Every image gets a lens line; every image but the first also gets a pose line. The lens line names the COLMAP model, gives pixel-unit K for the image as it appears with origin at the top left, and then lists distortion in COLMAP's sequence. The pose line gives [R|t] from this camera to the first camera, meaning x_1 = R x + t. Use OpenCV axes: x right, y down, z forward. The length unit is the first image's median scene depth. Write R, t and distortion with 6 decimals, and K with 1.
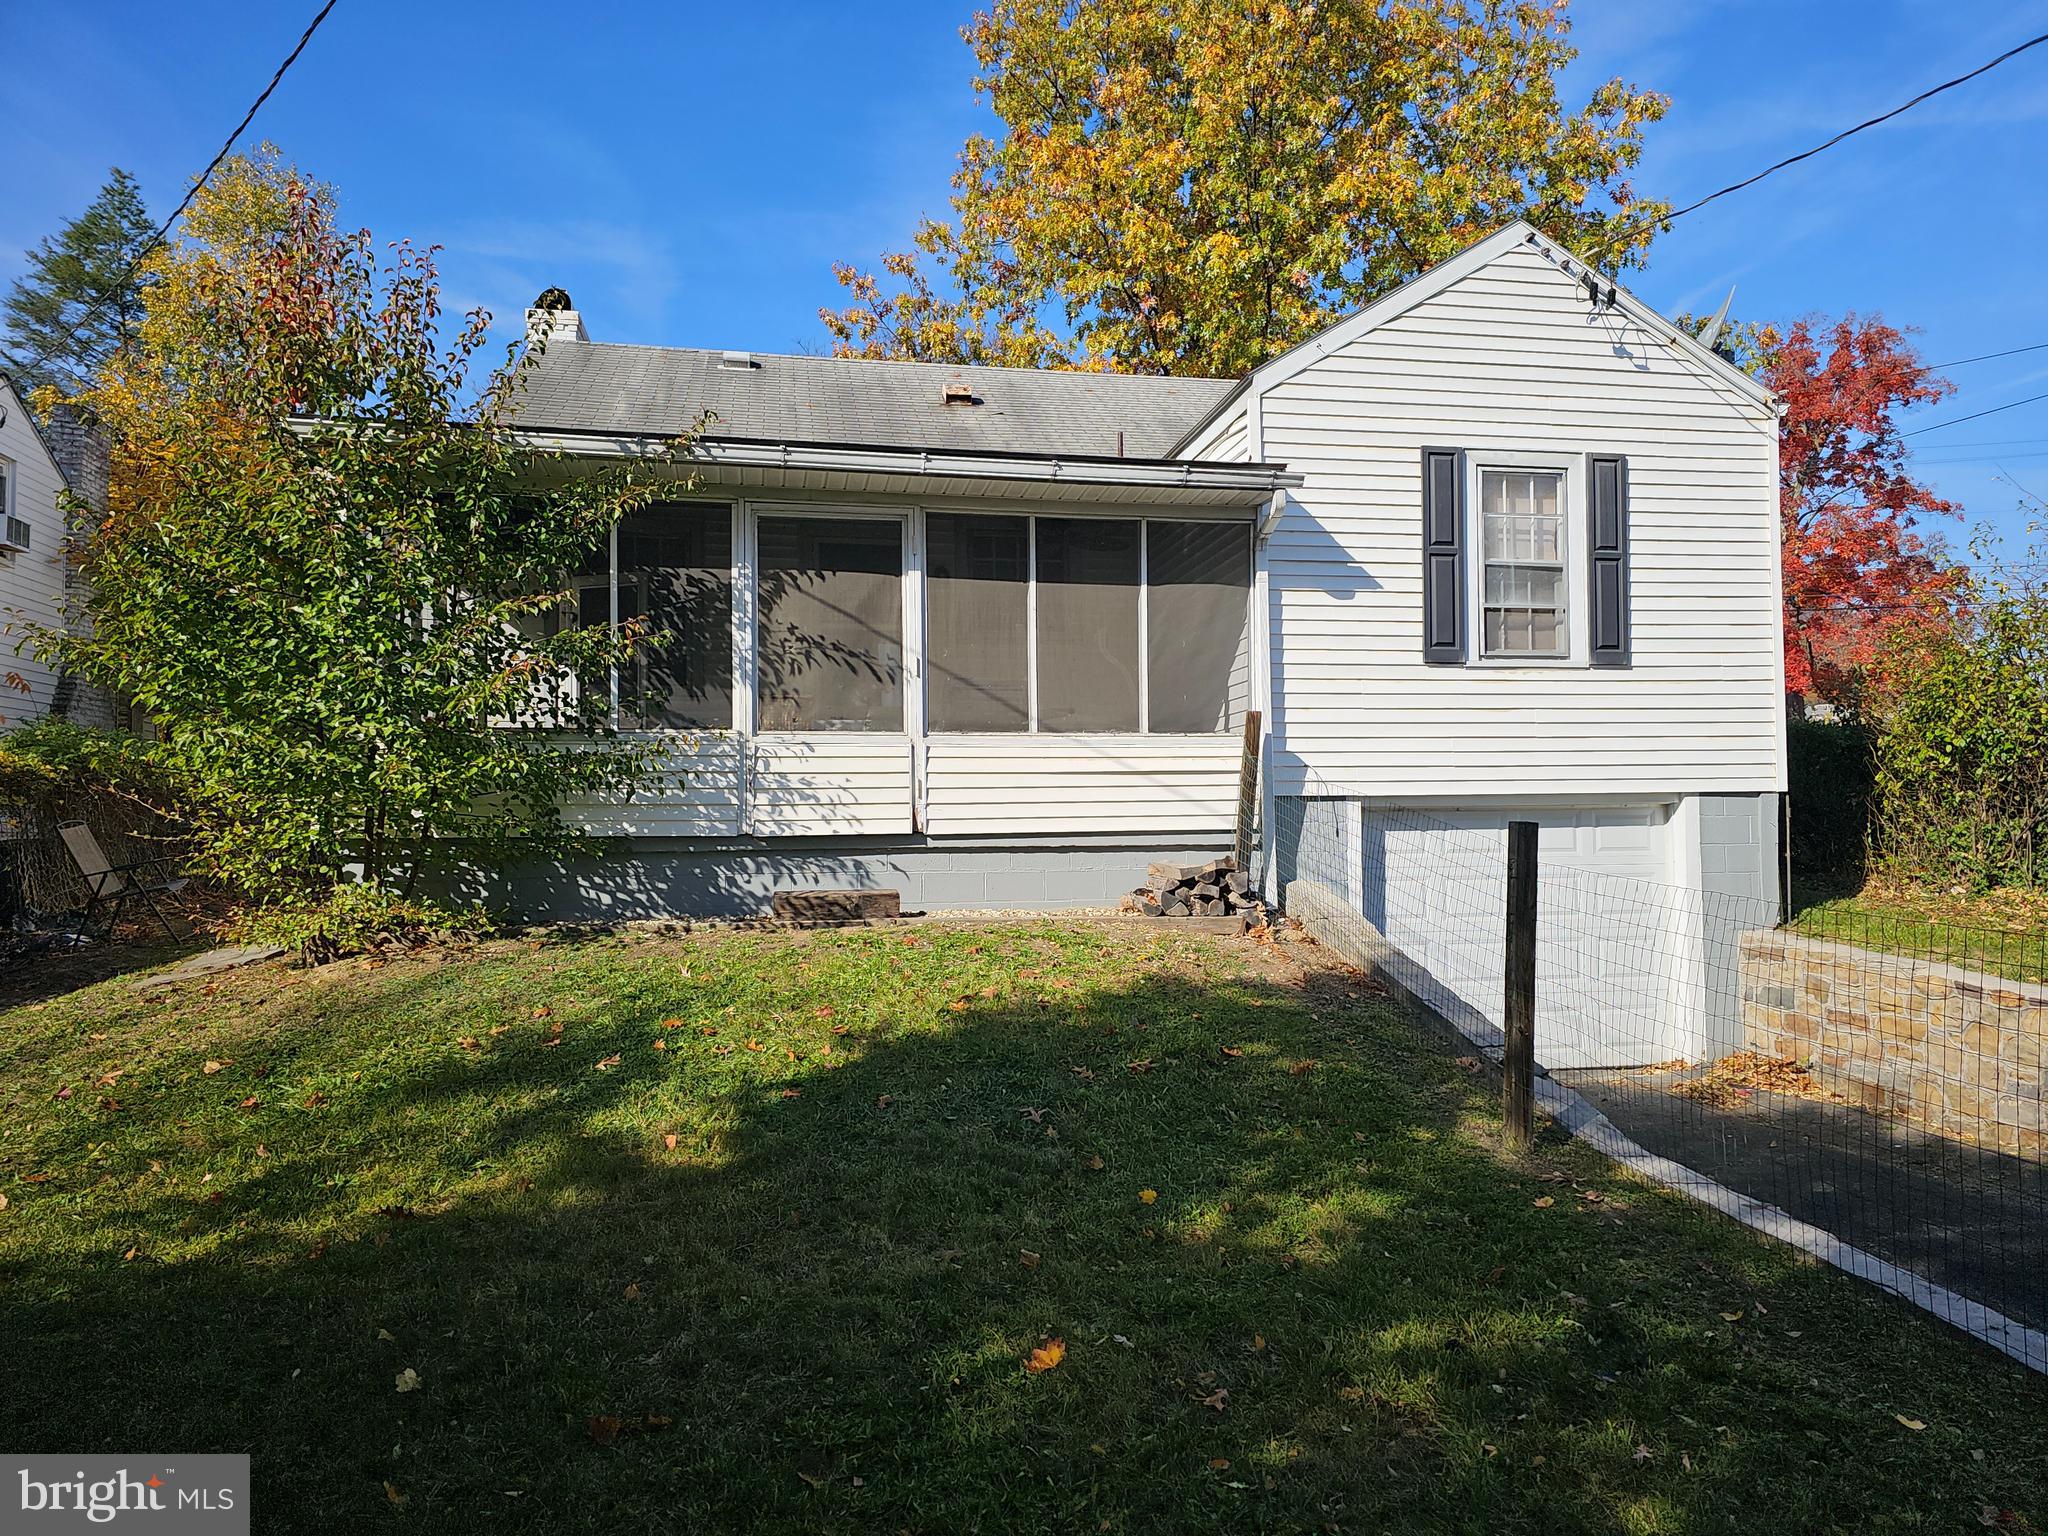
lens RADIAL K [[1343.2, 0, 937.1], [0, 1343.2, 716.2], [0, 0, 1]] dist [0.067360, -0.051875]
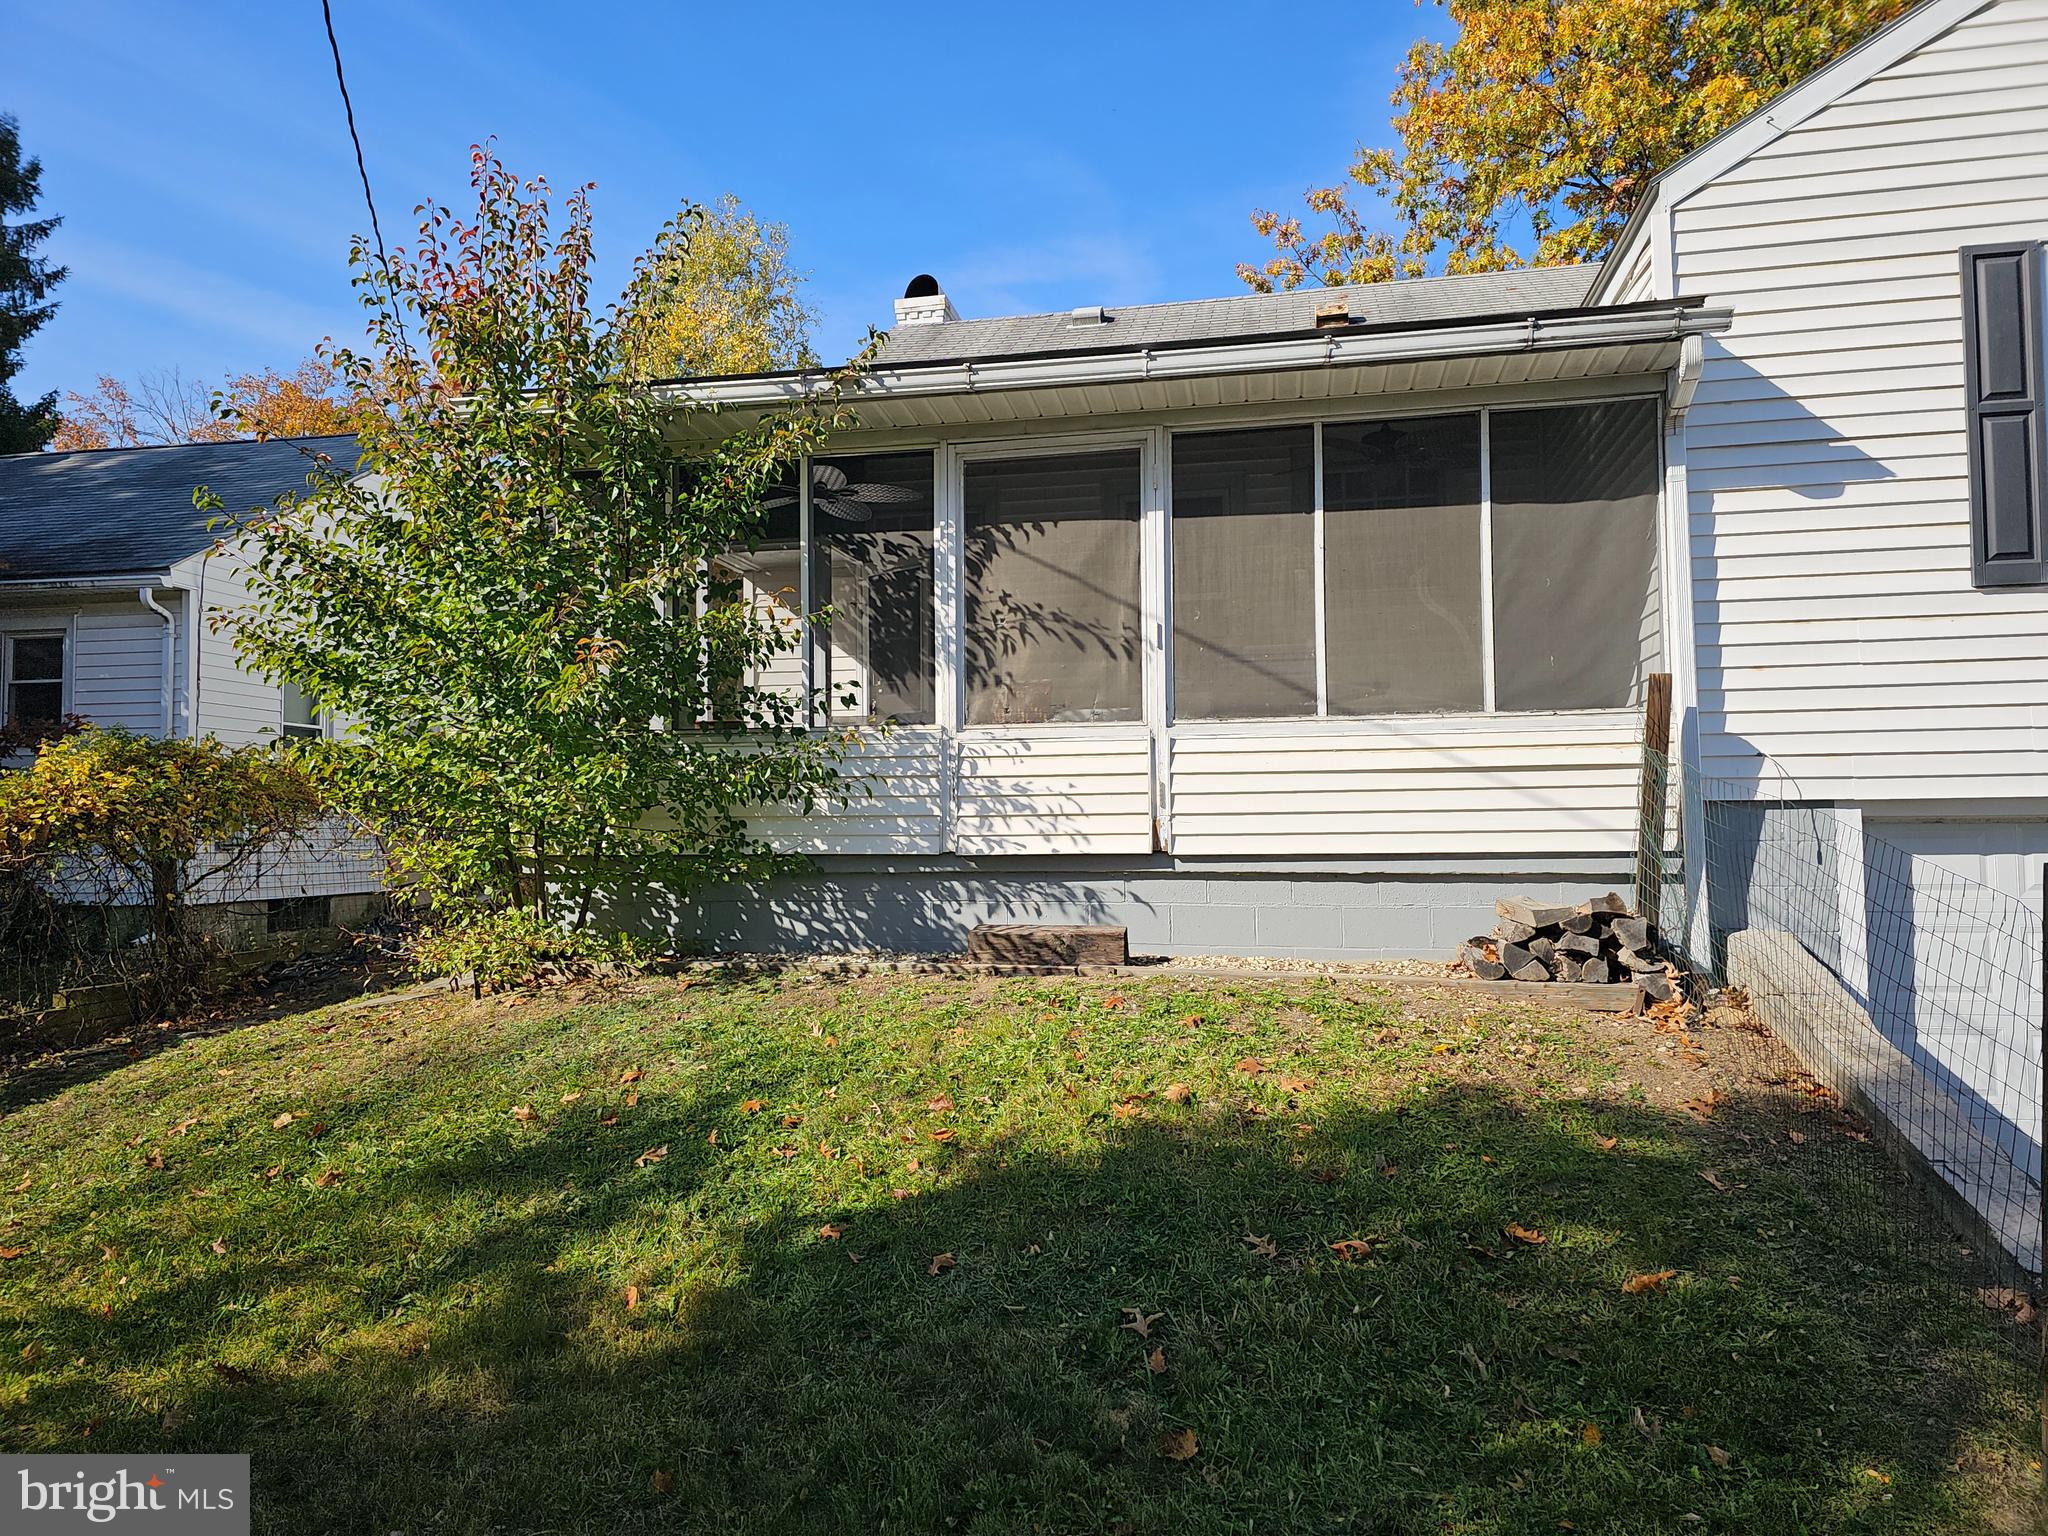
lens RADIAL K [[1343.2, 0, 937.1], [0, 1343.2, 716.2], [0, 0, 1]] dist [0.067360, -0.051875]
pose [[0.935351, -0.030282, -0.352422, 0.136099], [0.030222, 0.999527, -0.005674, 0.009736], [0.352427, -0.005343, 0.935824, 0.241152]]
